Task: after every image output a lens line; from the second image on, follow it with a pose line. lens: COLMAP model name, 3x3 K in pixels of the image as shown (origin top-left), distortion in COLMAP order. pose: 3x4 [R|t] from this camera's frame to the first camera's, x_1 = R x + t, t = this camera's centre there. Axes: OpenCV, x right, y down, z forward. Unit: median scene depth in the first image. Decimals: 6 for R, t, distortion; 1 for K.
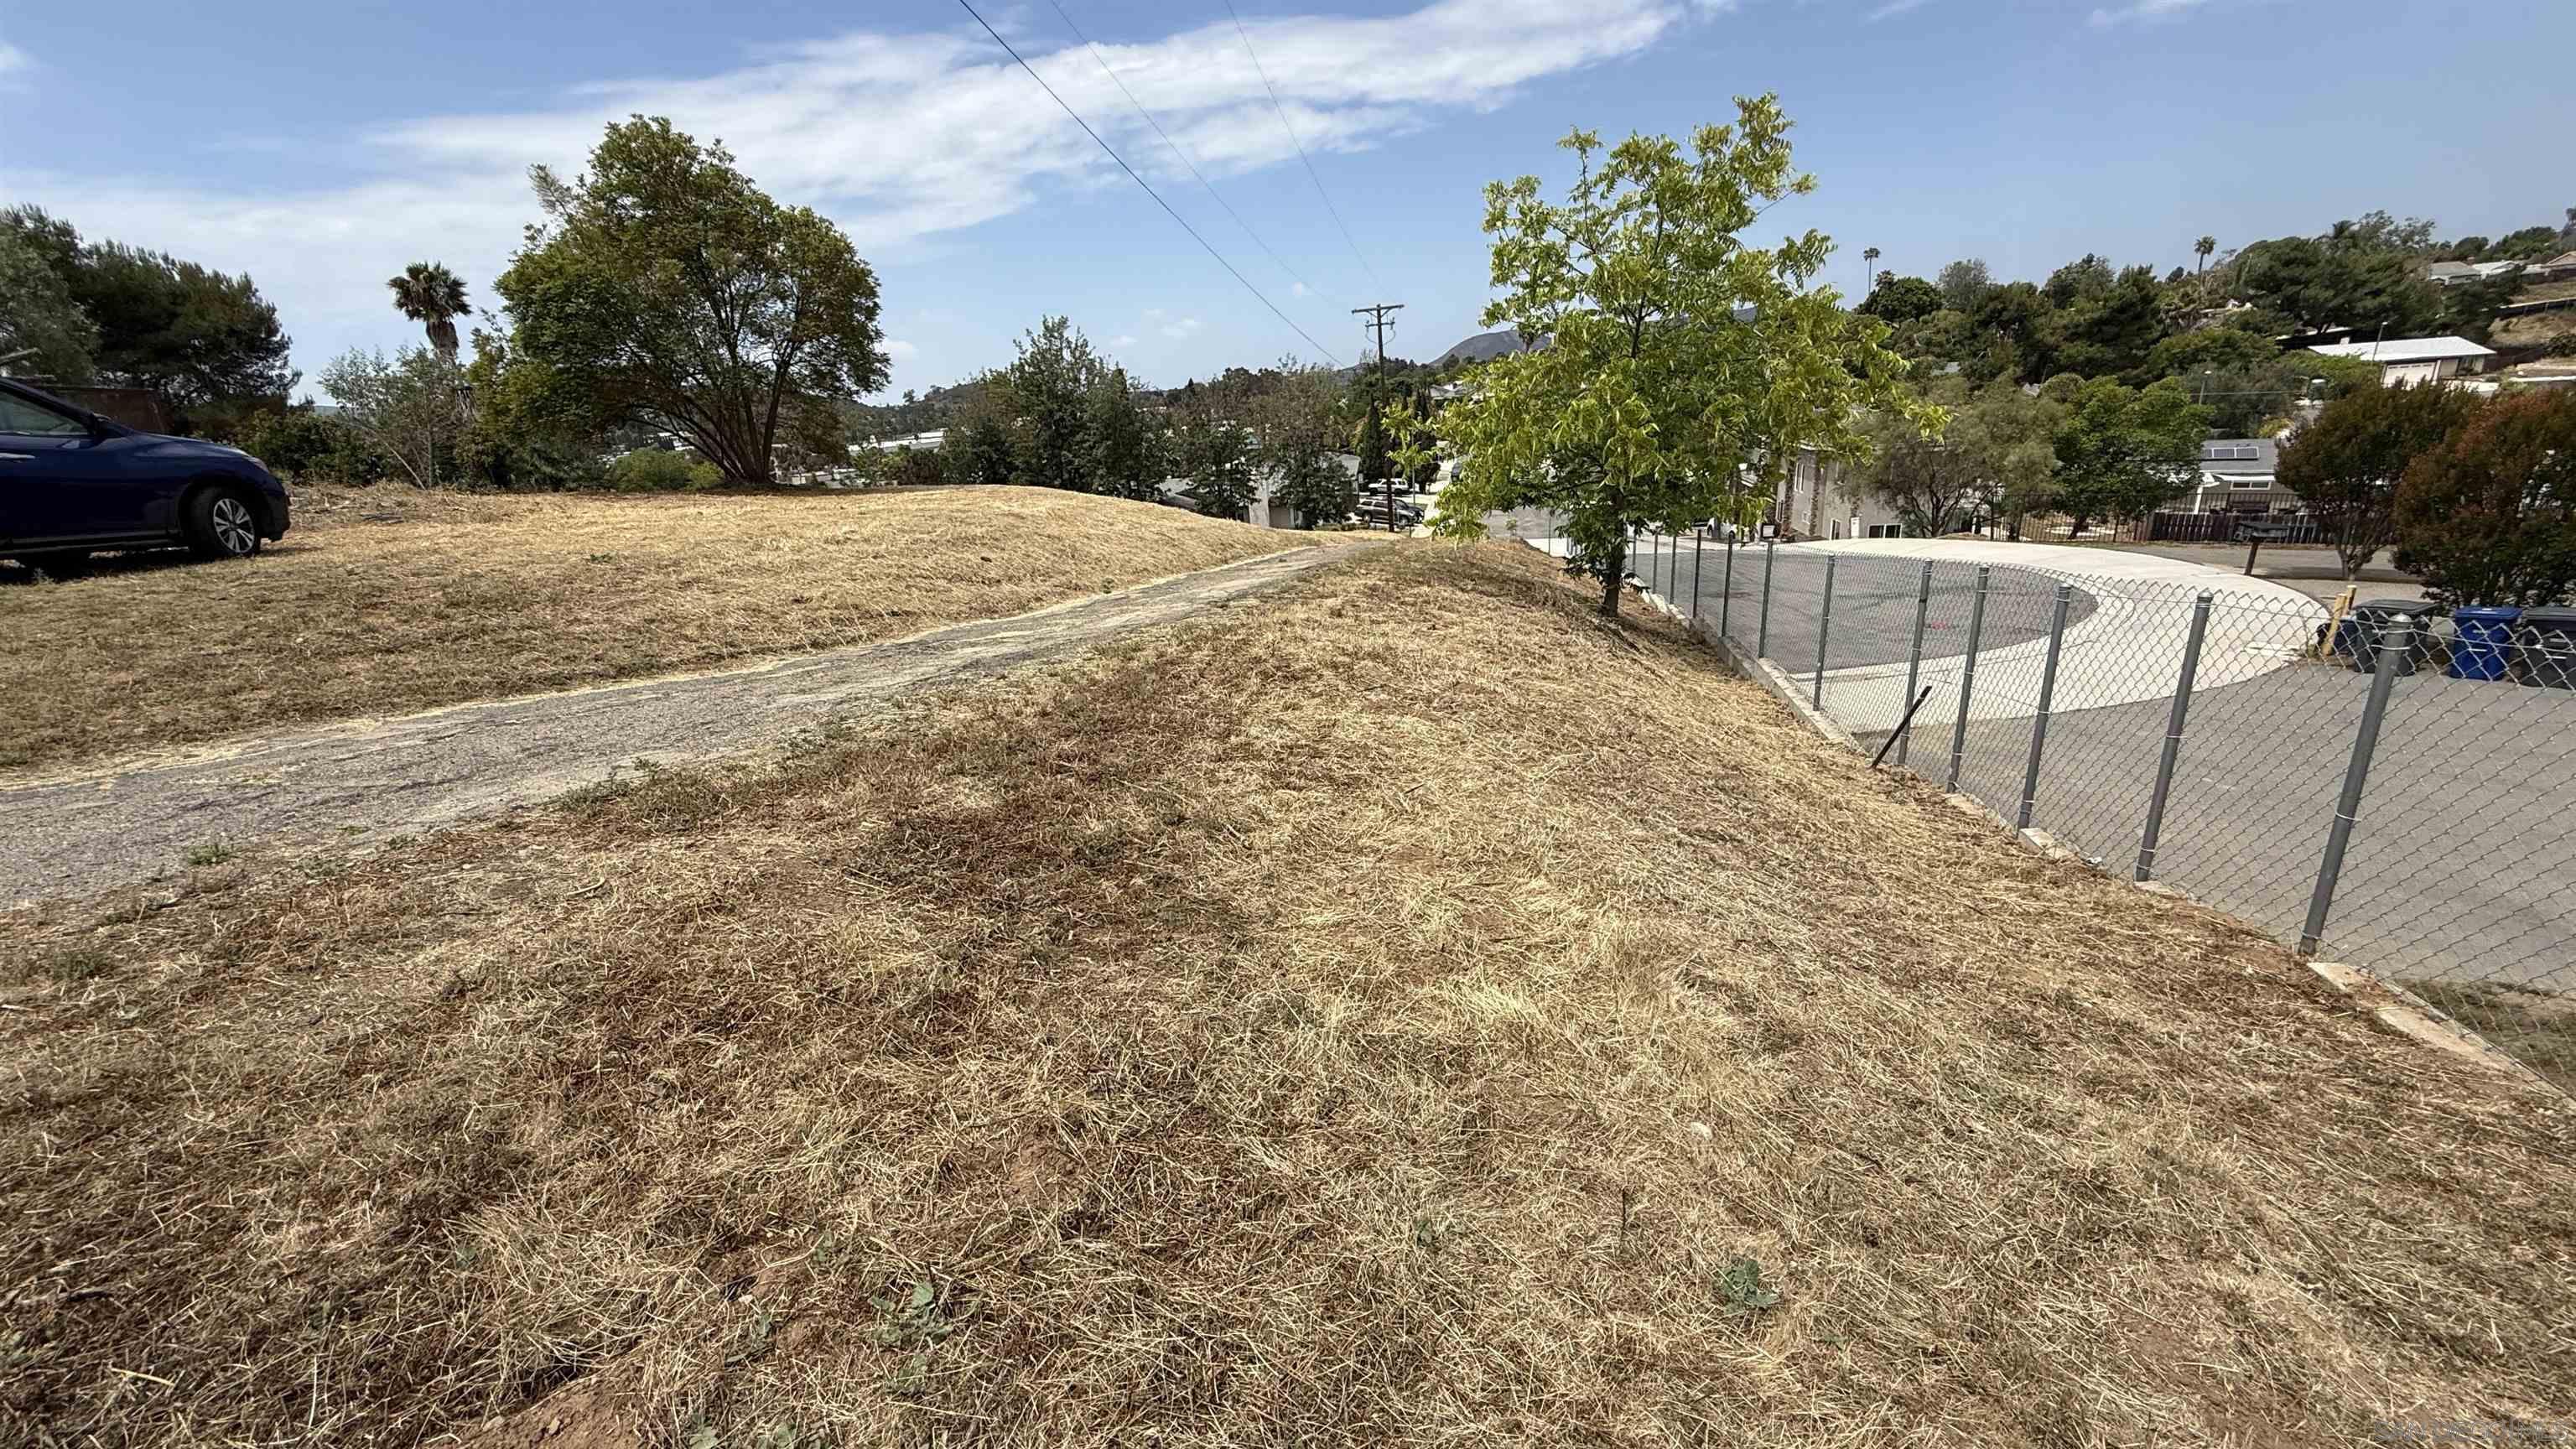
lens RADIAL K [[1042.1, 0, 1281.4], [0, 1042.1, 724.2], [0, 0, 1]] dist [0.000573, -0.000417]
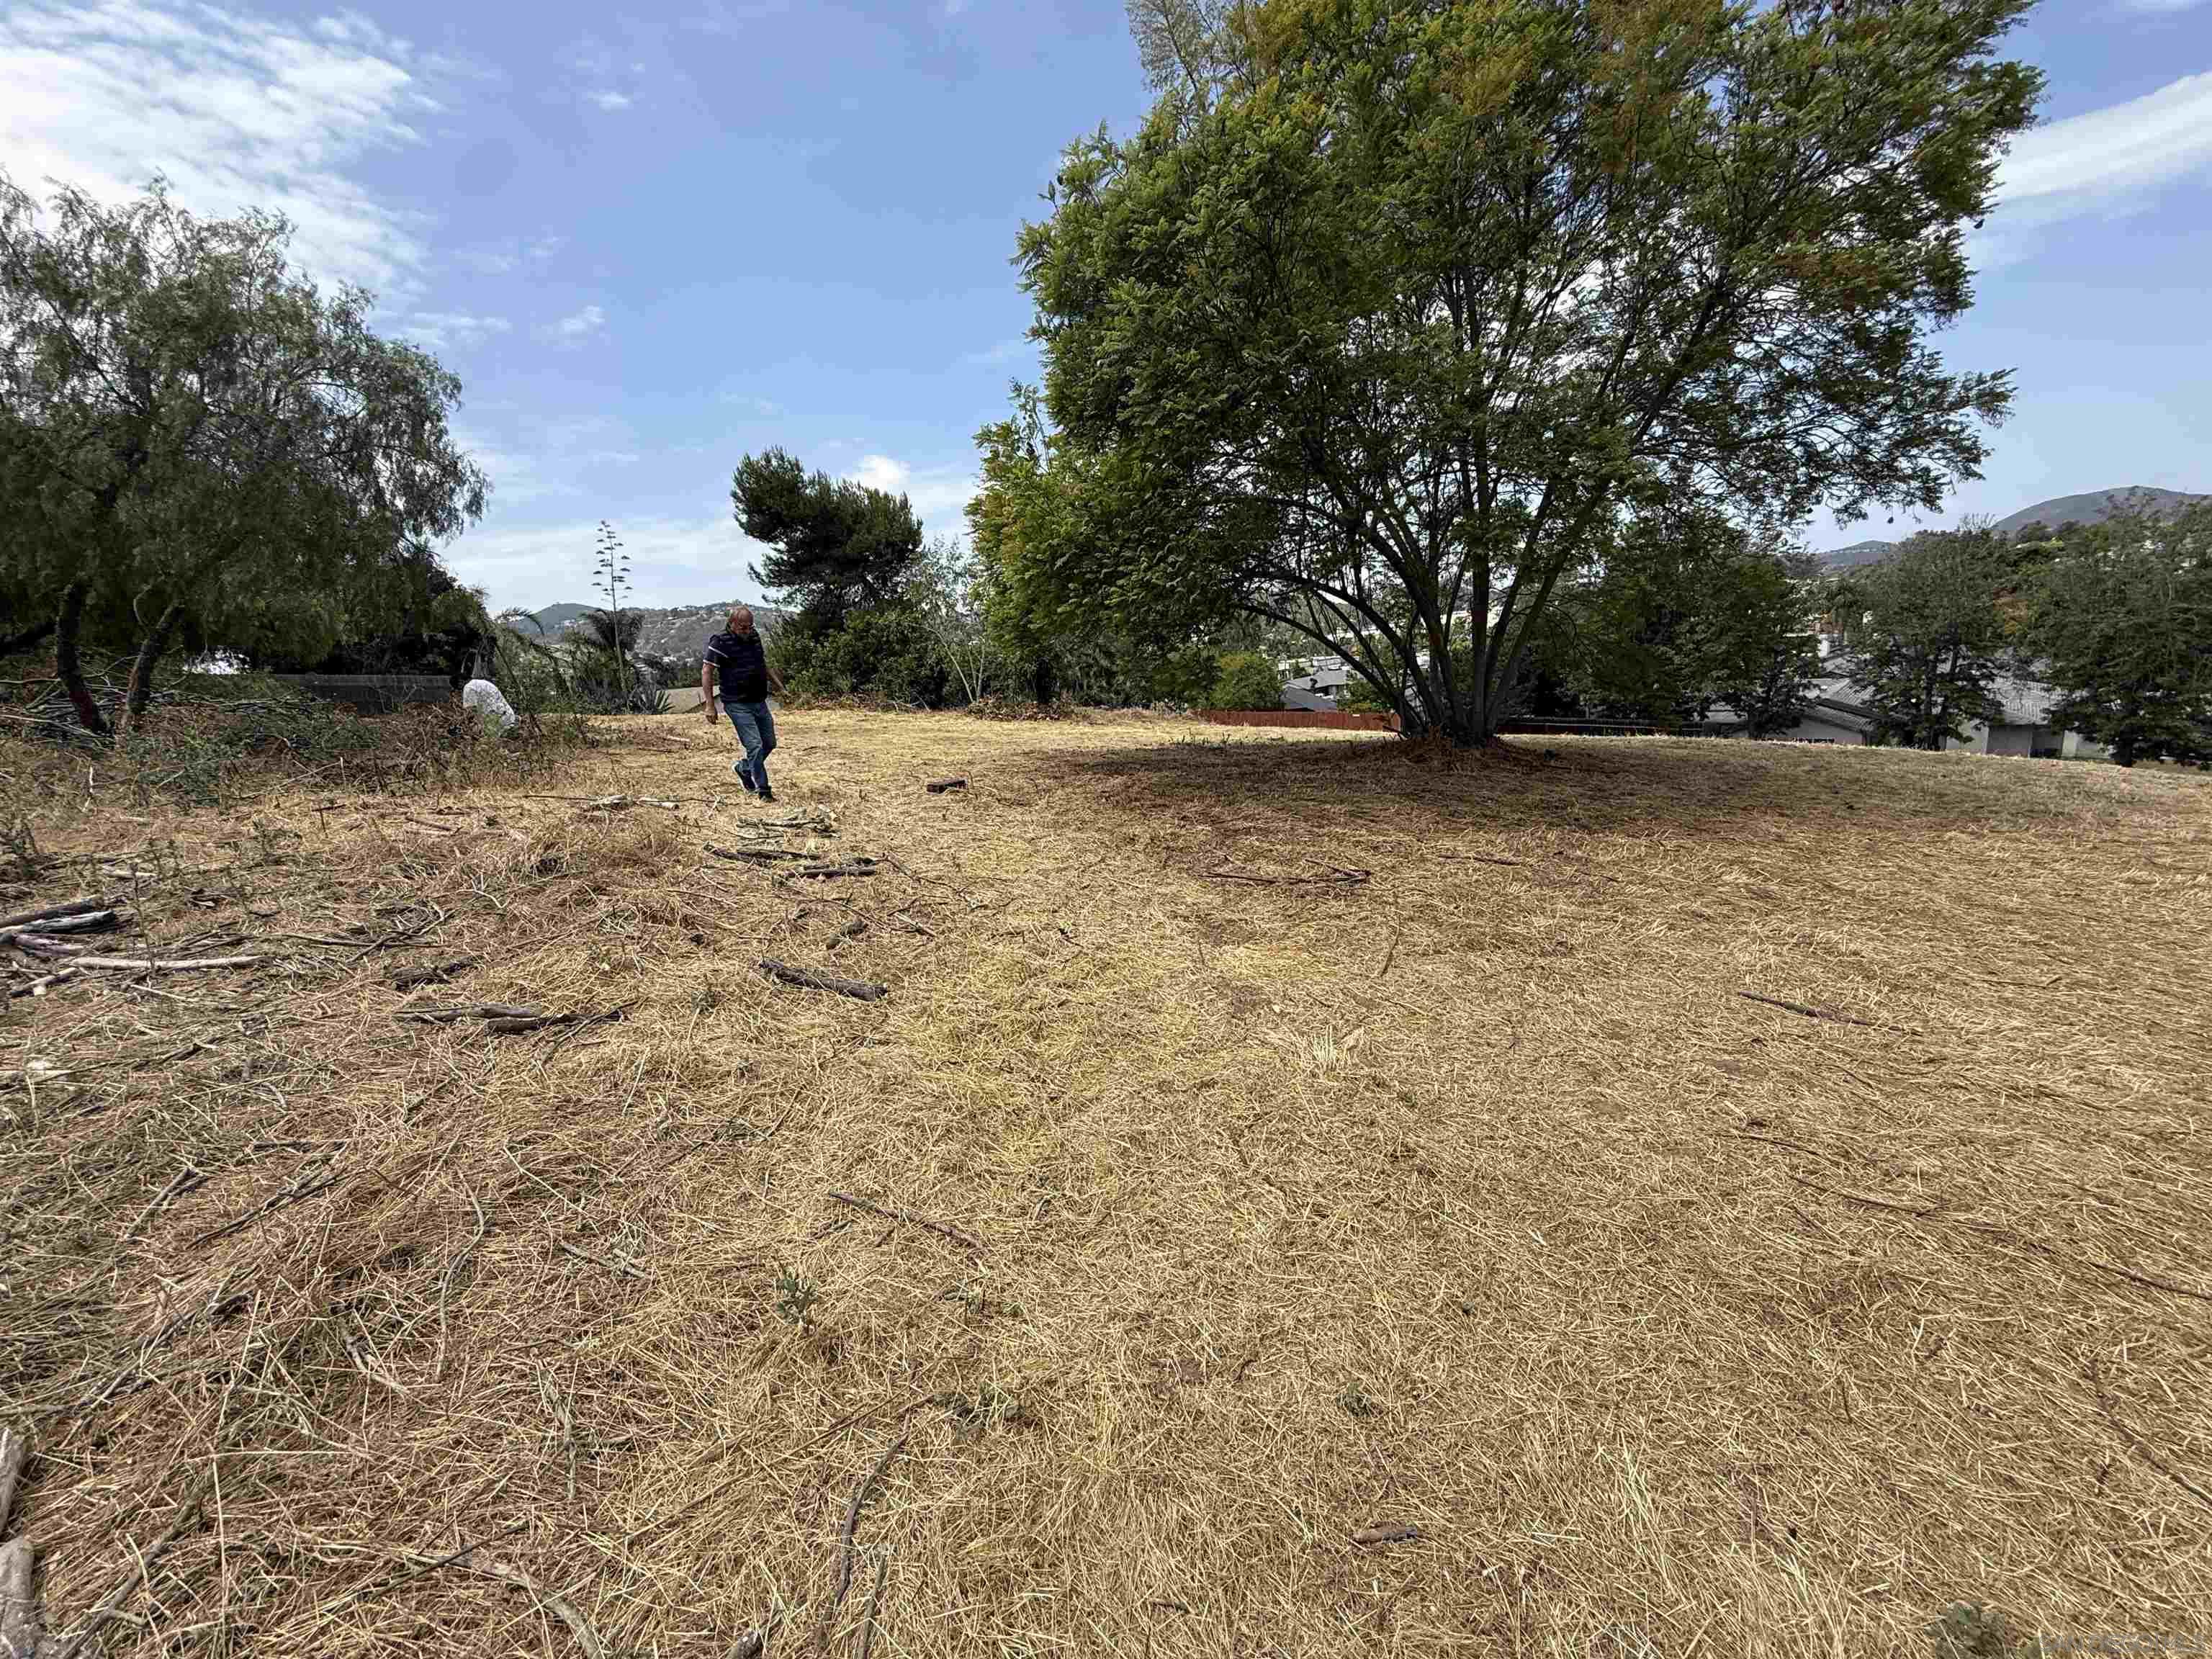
lens RADIAL K [[875.8, 0, 1098.0], [0, 875.8, 833.5], [0, 0, 1]] dist [-0.002312, 0.000938]
pose [[0.817783, 0.120673, -0.562733, -0.168862], [-0.142402, 0.989795, 0.005309, -0.070107], [0.557631, 0.075792, 0.826622, 0.247337]]
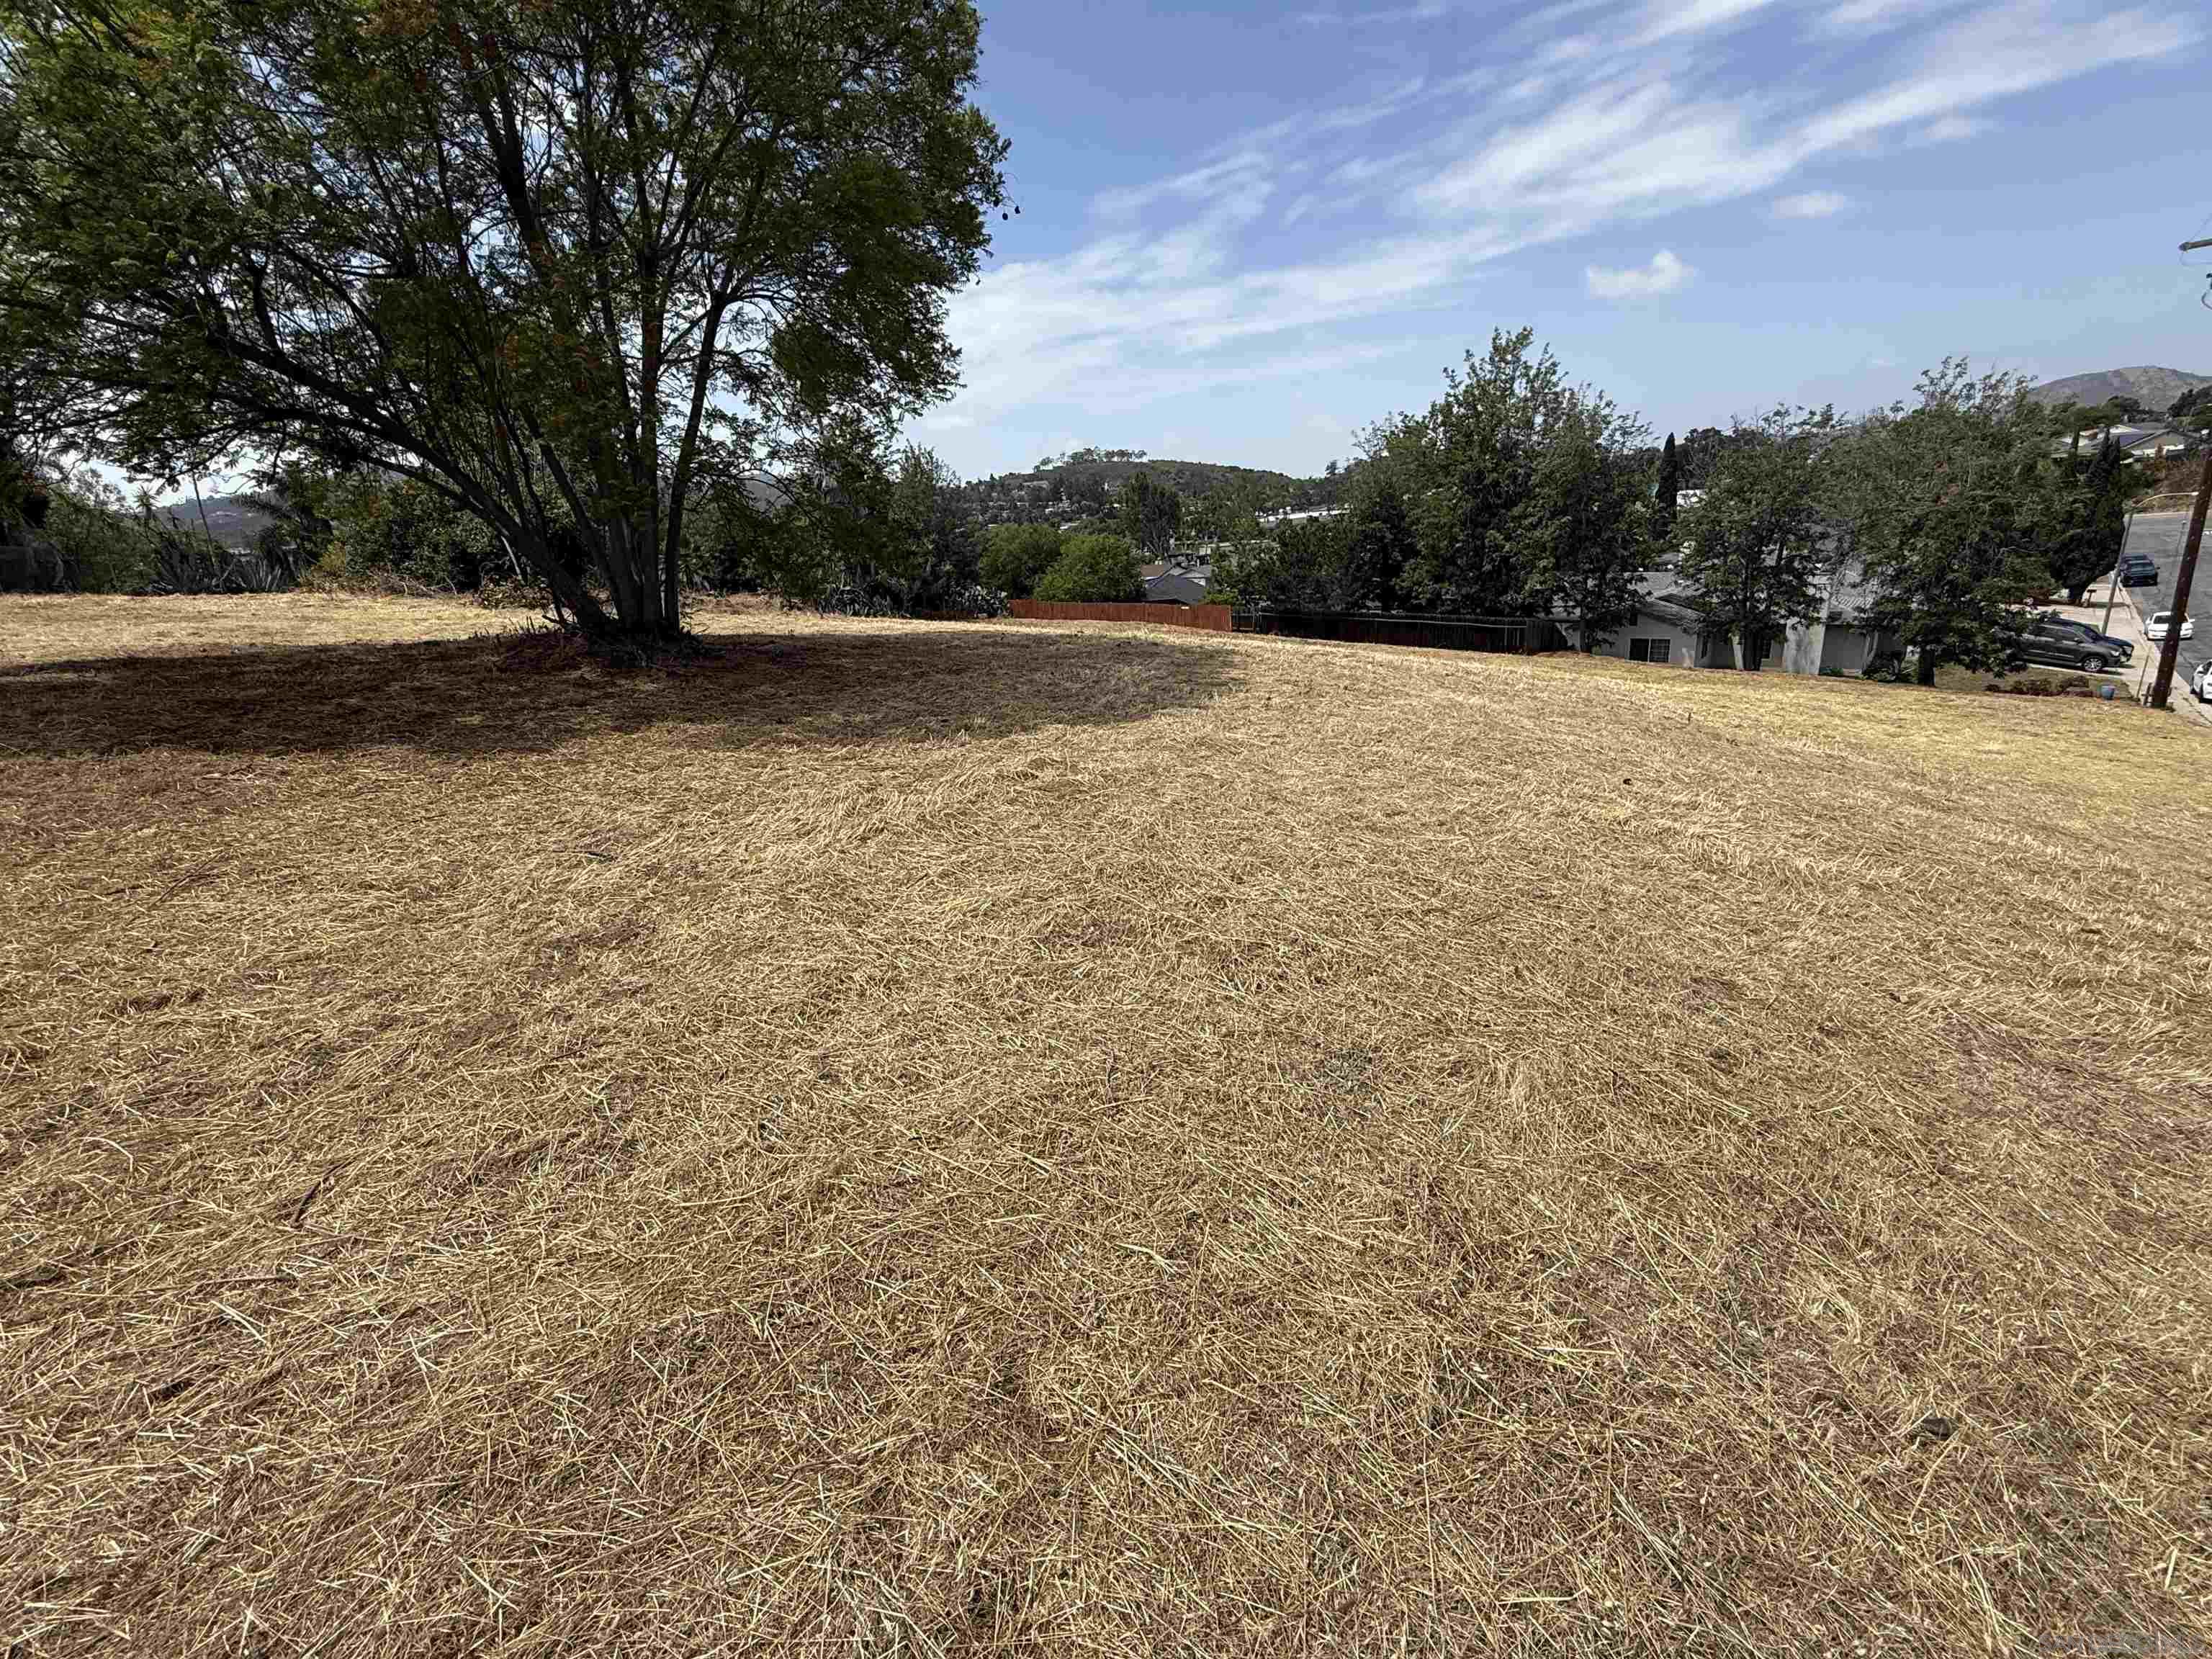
lens RADIAL K [[992.8, 0, 1104.0], [0, 992.8, 836.7], [0, 0, 1]] dist [-0.000079, -0.001439]
pose [[0.856625, 0.166916, -0.488193, -0.077099], [-0.142155, 0.985955, 0.087666, -0.087675], [0.495969, -0.005698, 0.868321, 0.316777]]
